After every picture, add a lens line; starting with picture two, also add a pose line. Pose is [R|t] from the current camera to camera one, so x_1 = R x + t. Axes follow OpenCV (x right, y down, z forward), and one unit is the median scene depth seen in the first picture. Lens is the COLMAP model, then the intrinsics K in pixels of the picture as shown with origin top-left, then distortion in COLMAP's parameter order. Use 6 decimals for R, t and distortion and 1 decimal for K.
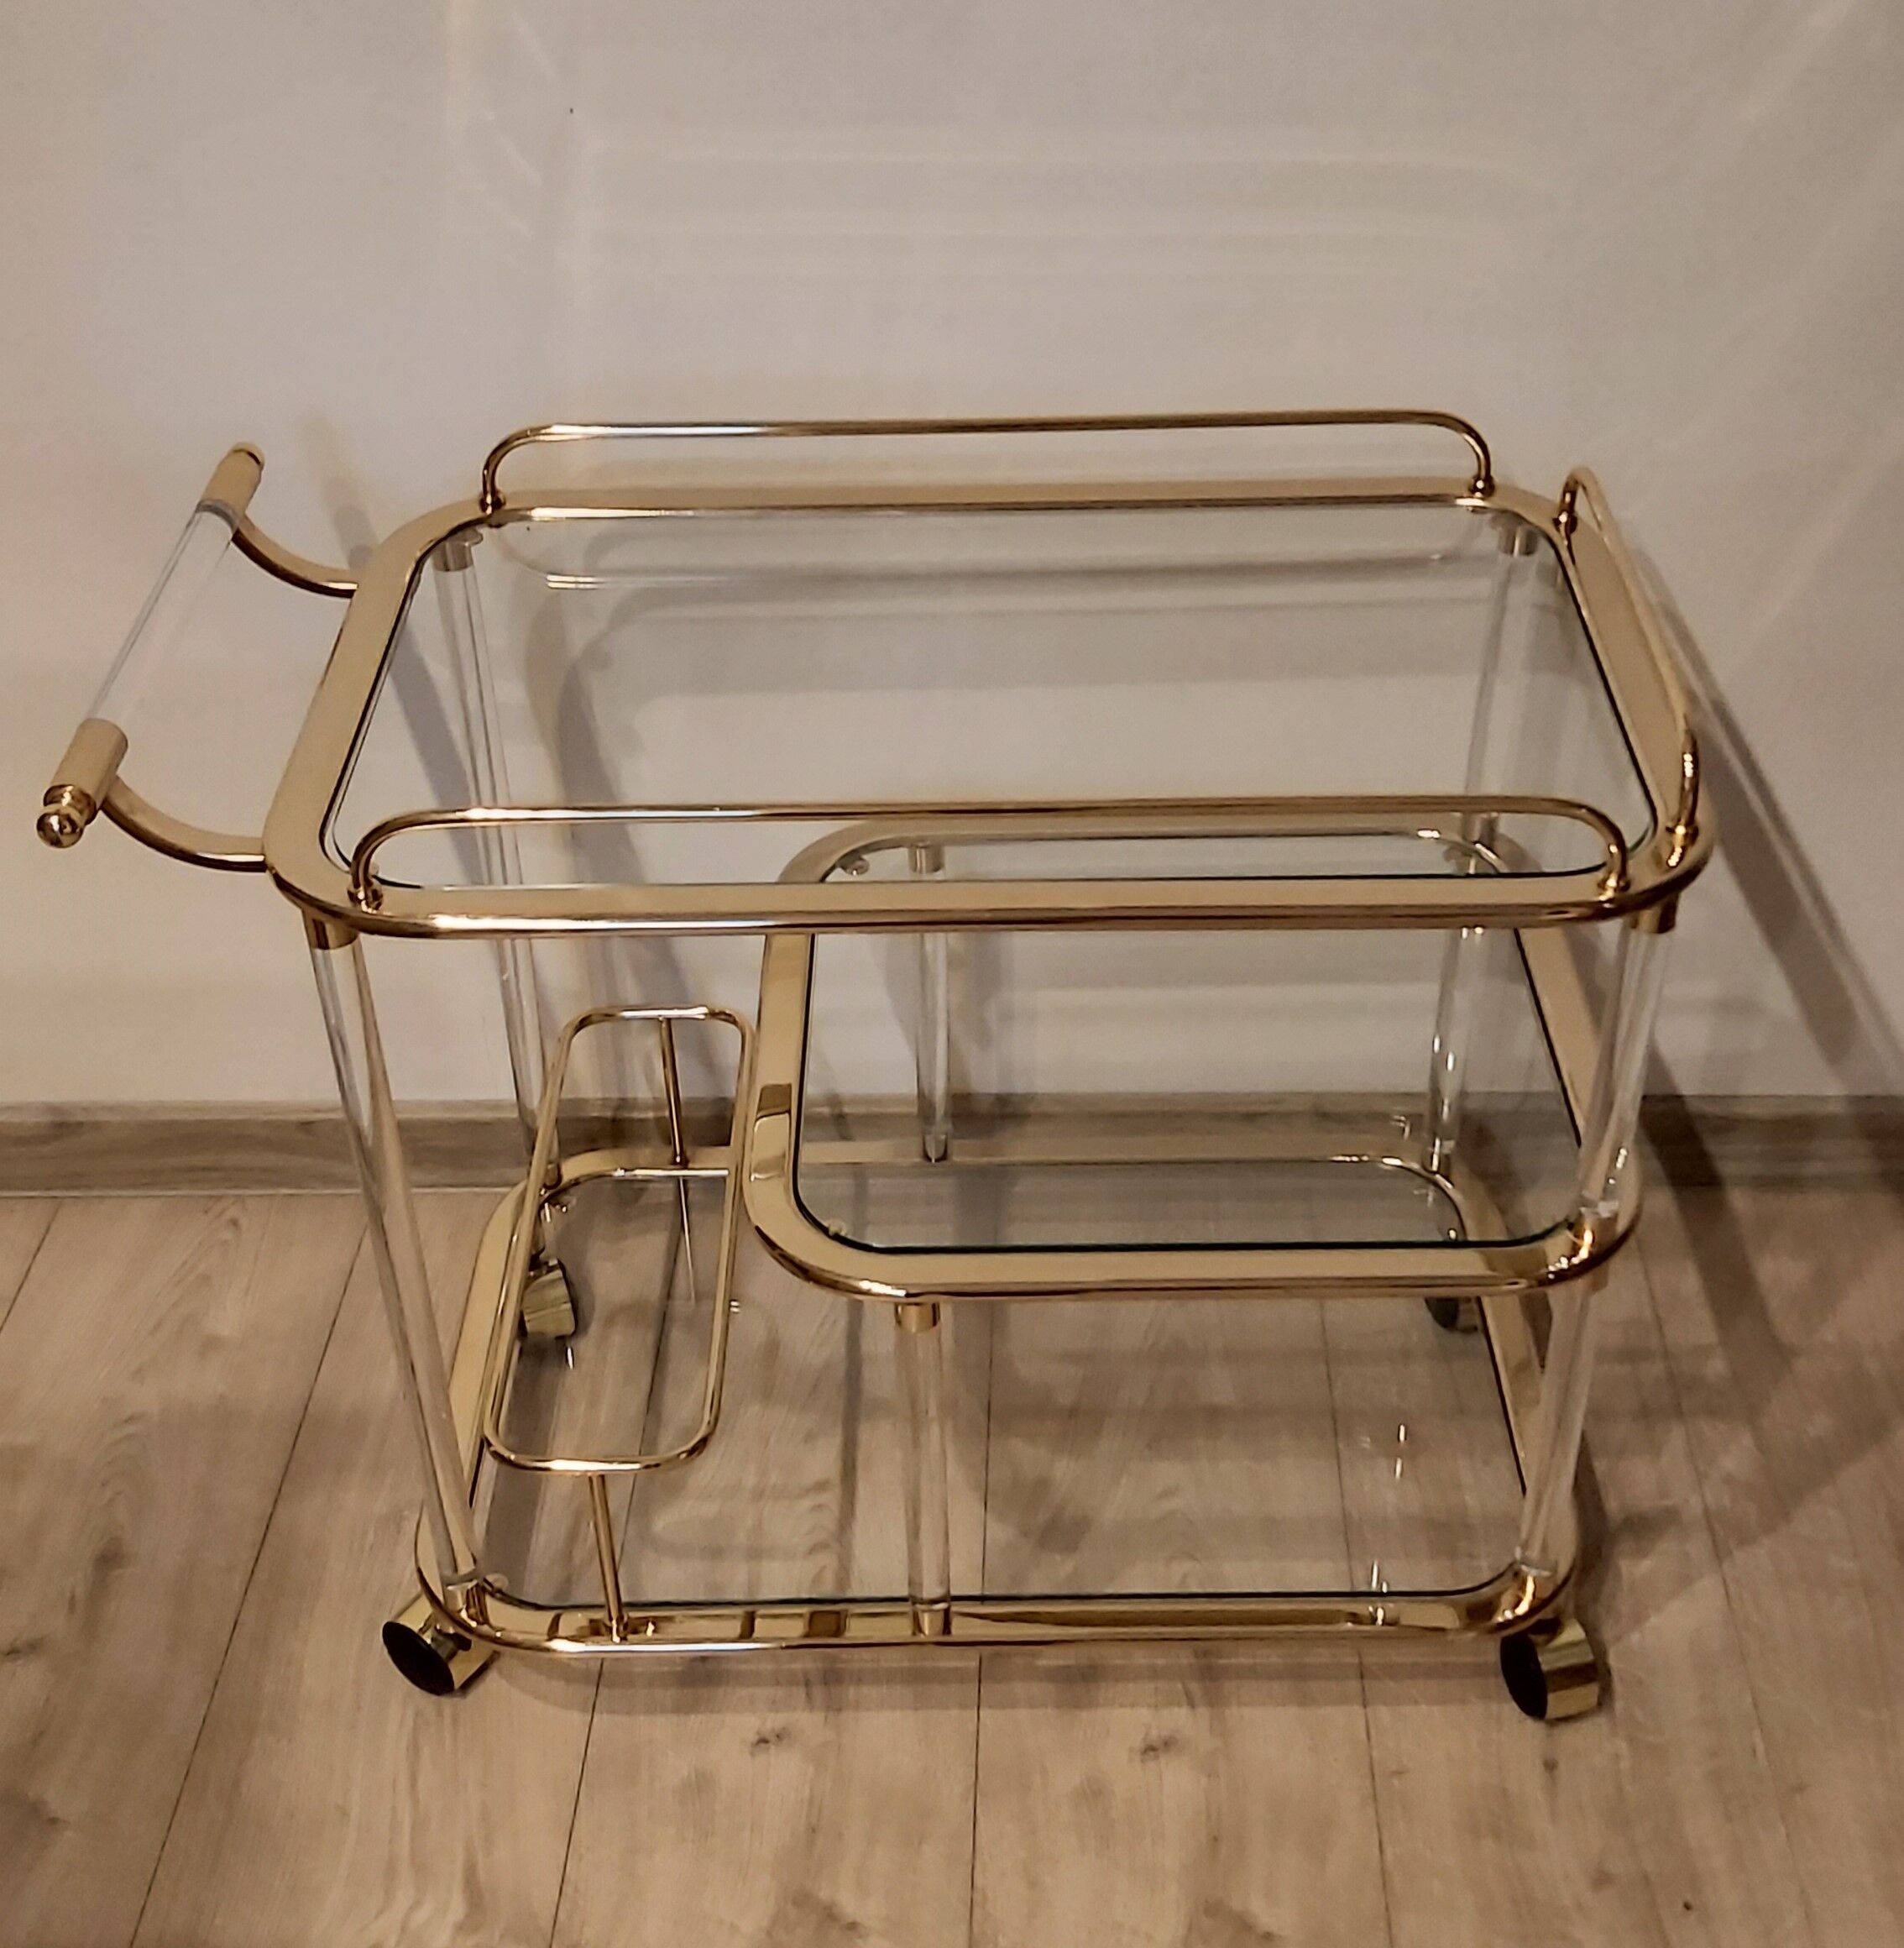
lens RADIAL K [[2613.5, 0, 952.0], [0, 2613.5, 974.0], [0, 0, 1]] dist [0.108834, -0.175206]
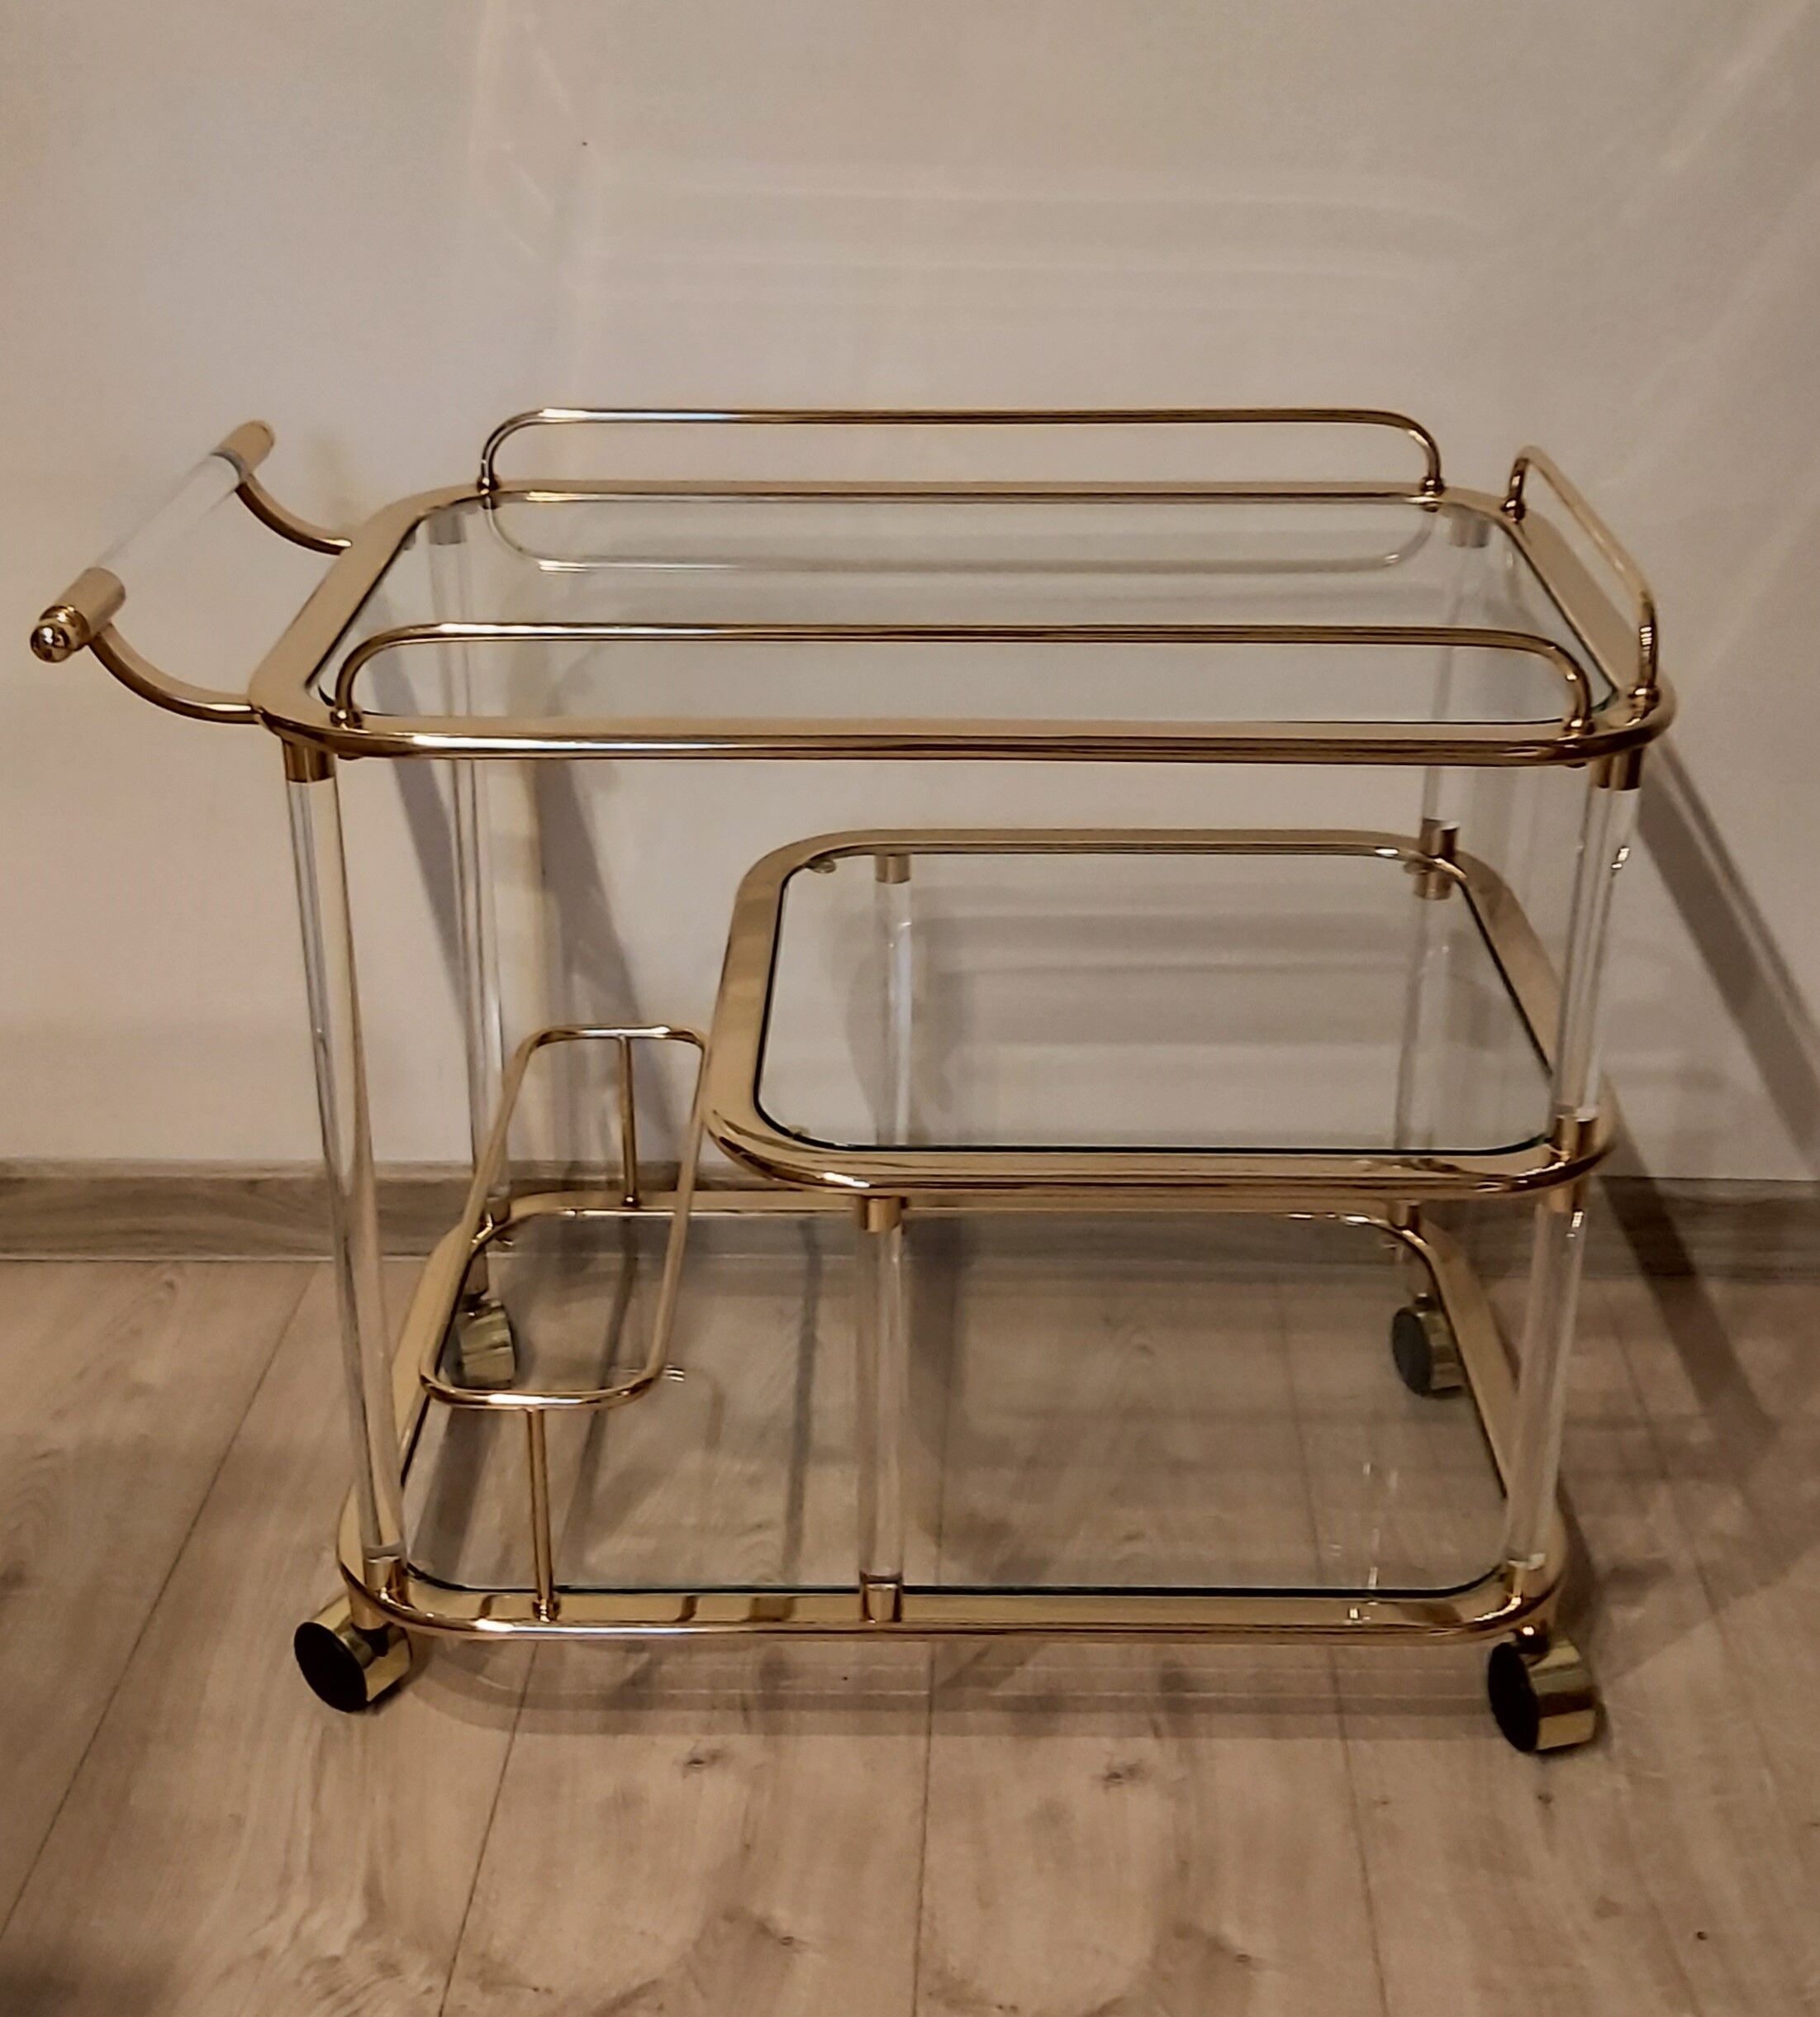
lens RADIAL K [[2568.6, 0, 911.1], [0, 2568.6, 789.6], [0, 0, 1]] dist [0.075999, -0.111572]
pose [[0.999743, 0.022637, 0.000921, -0.004547], [-0.021729, 0.969557, -0.243899, 0.178324], [-0.006415, 0.243816, 0.969800, 0.032295]]
